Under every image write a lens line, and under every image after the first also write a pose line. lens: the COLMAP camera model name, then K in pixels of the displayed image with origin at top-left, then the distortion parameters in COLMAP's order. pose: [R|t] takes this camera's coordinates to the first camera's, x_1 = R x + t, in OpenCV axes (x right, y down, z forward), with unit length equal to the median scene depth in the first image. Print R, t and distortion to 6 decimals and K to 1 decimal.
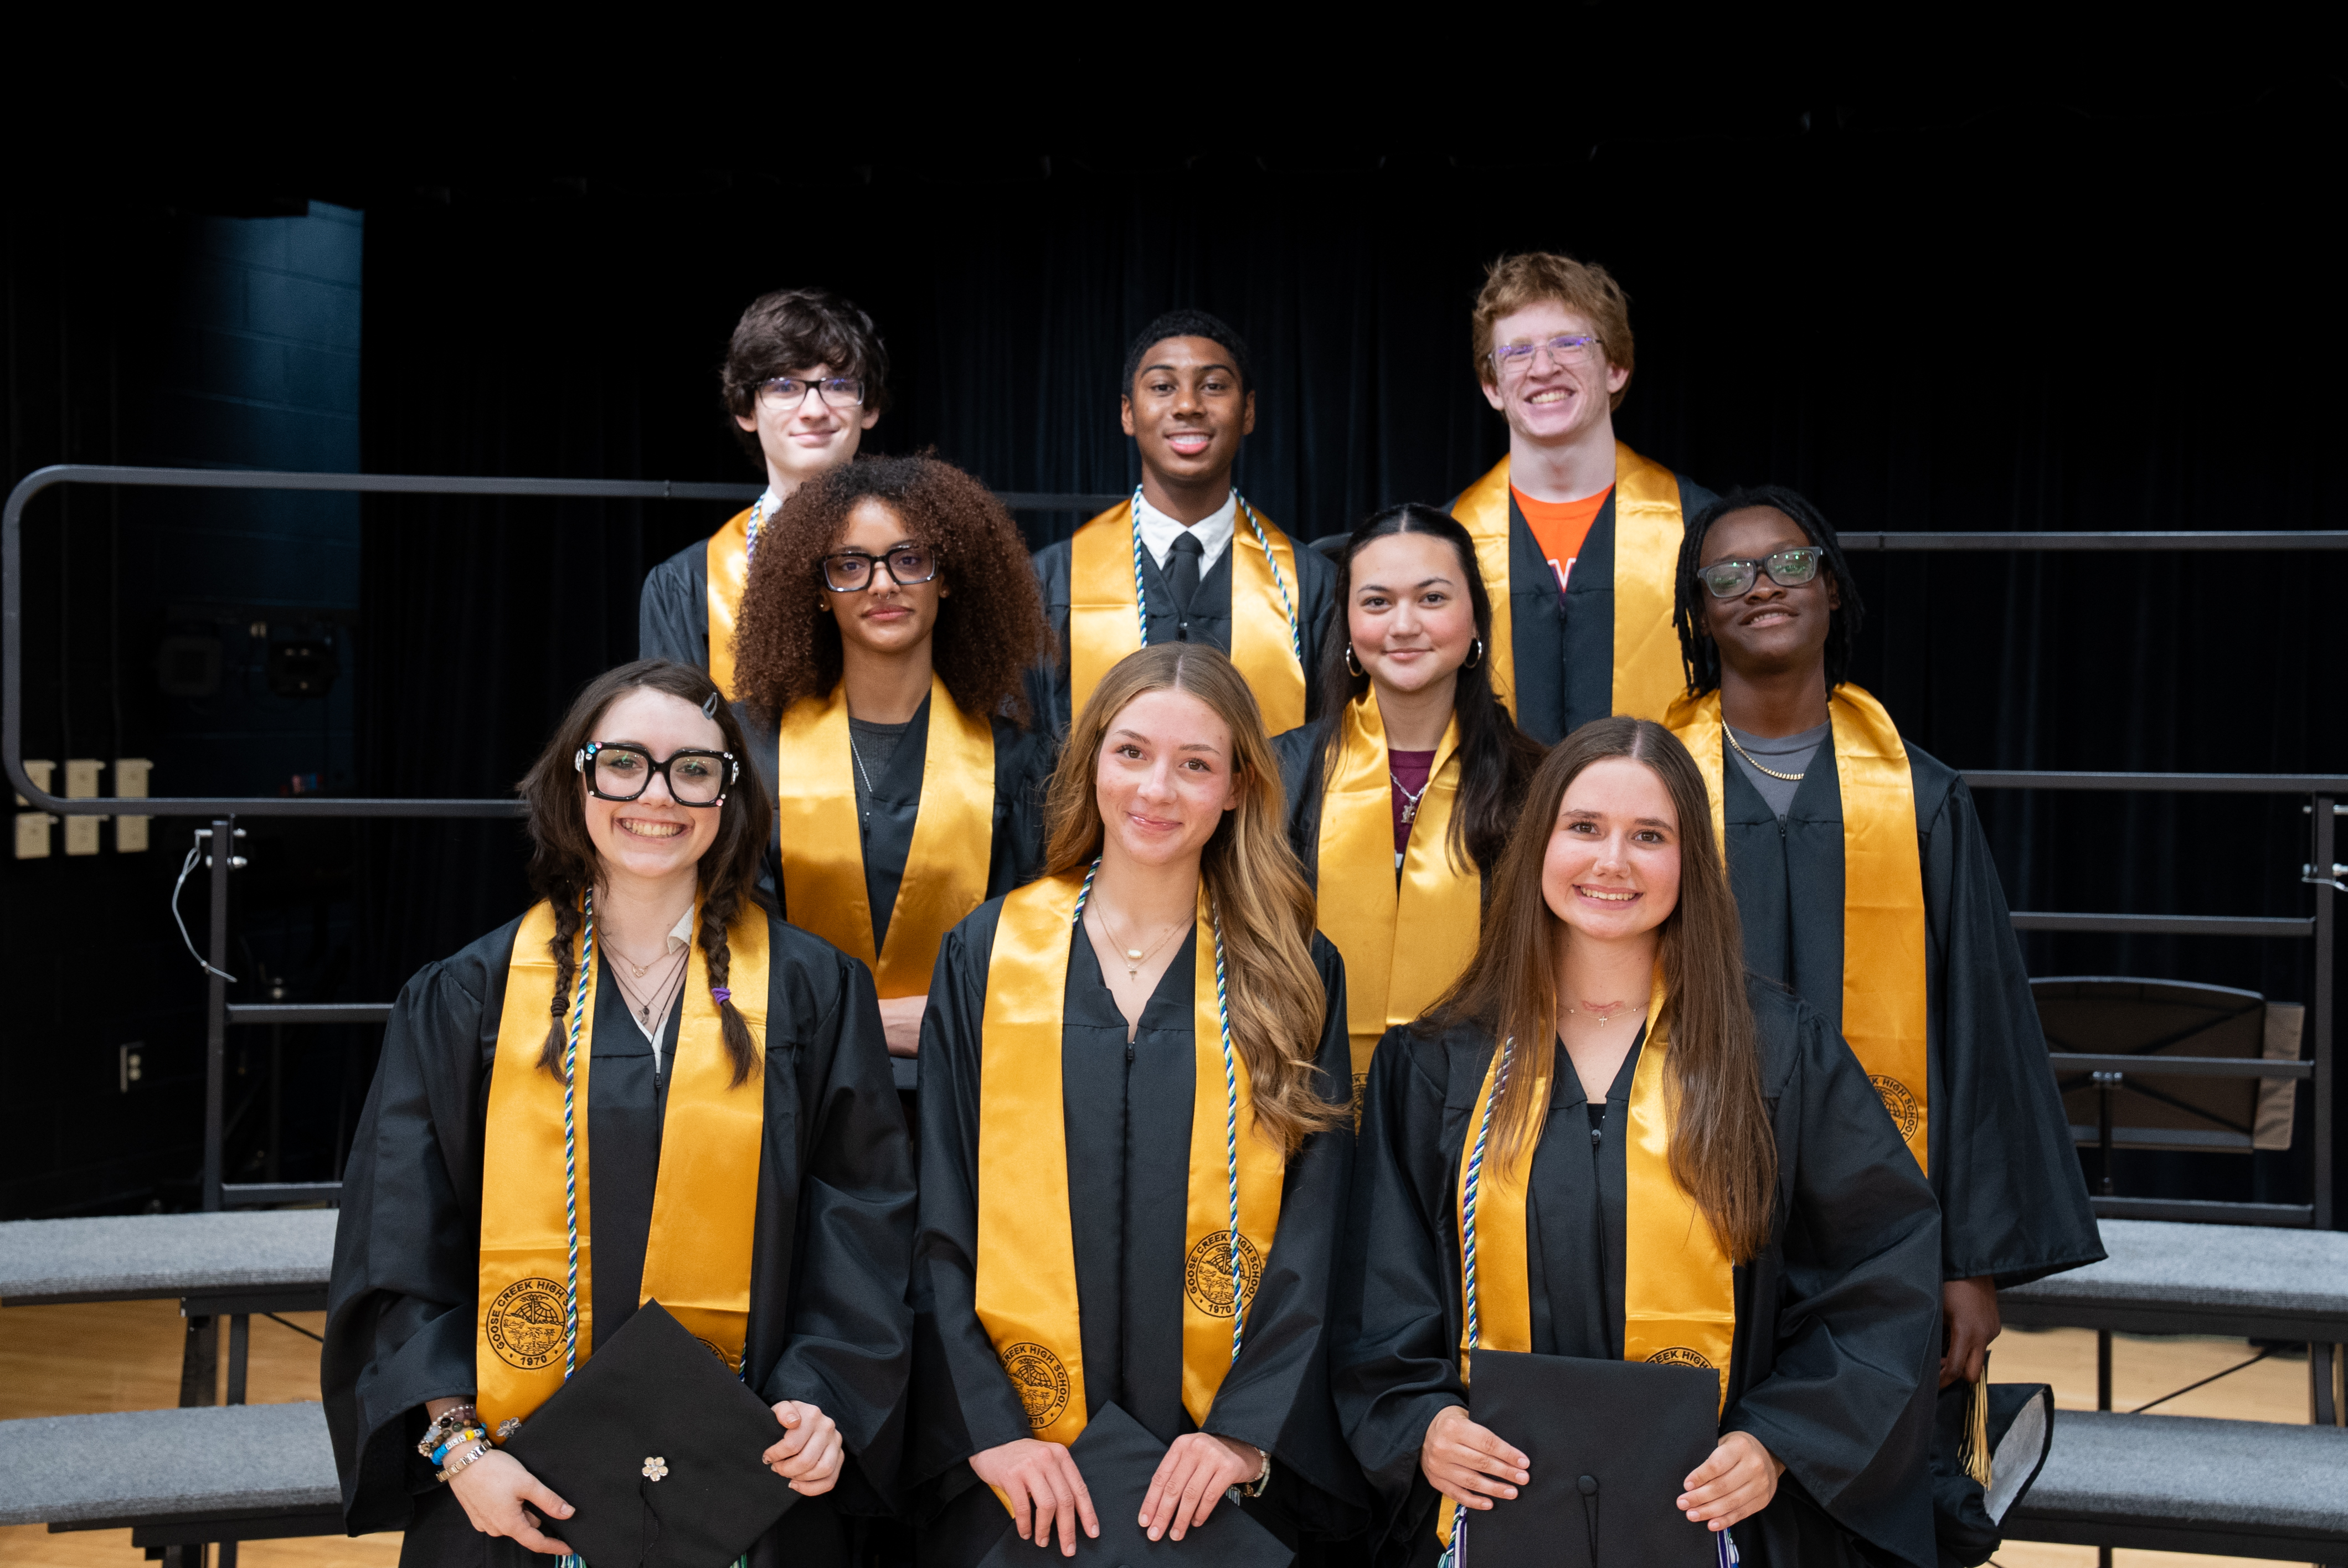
lens RADIAL K [[3238.8, 0, 1174.0], [0, 3238.8, 784.0], [0, 0, 1]] dist [0.168862, 0.047184]
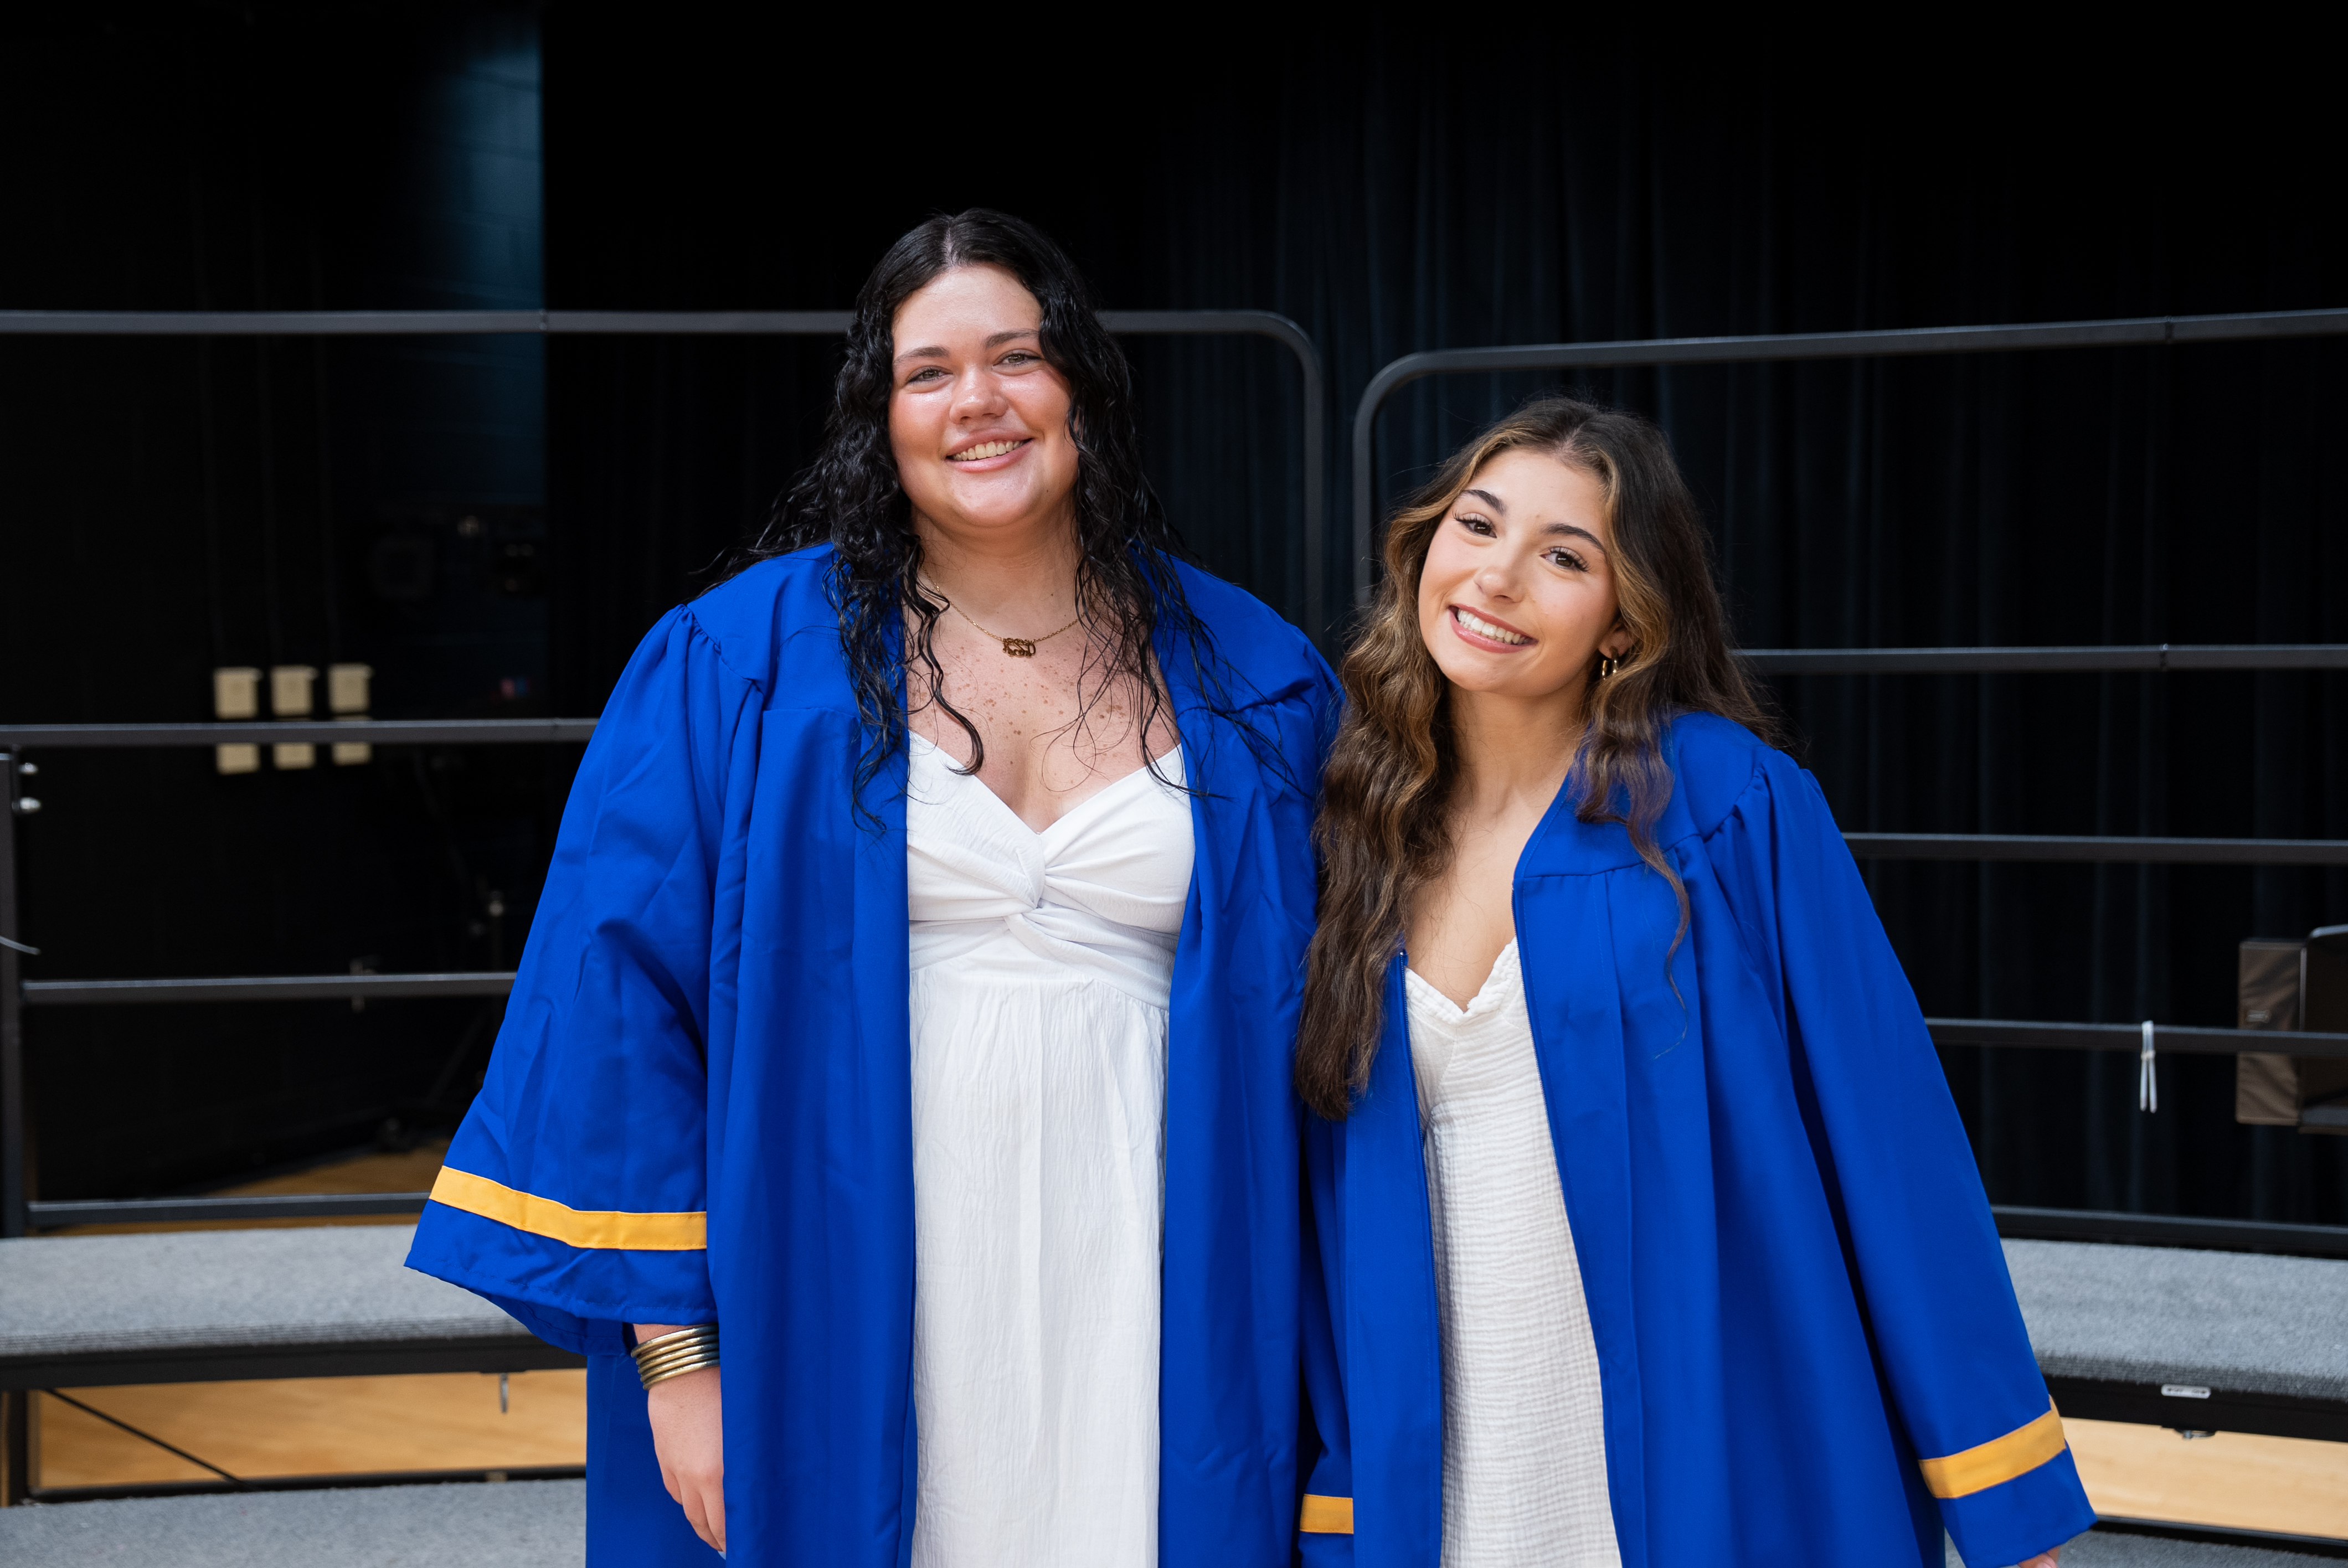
lens RADIAL K [[2988.6, 0, 1174.0], [0, 2988.6, 784.0], [0, 0, 1]] dist [0.075281, 0.341923]
pose [[0.987314, -0.013428, -0.158211, 0.073652], [0.019817, 0.999048, 0.038870, -0.003171], [0.157539, -0.041512, 0.986640, 0.211792]]
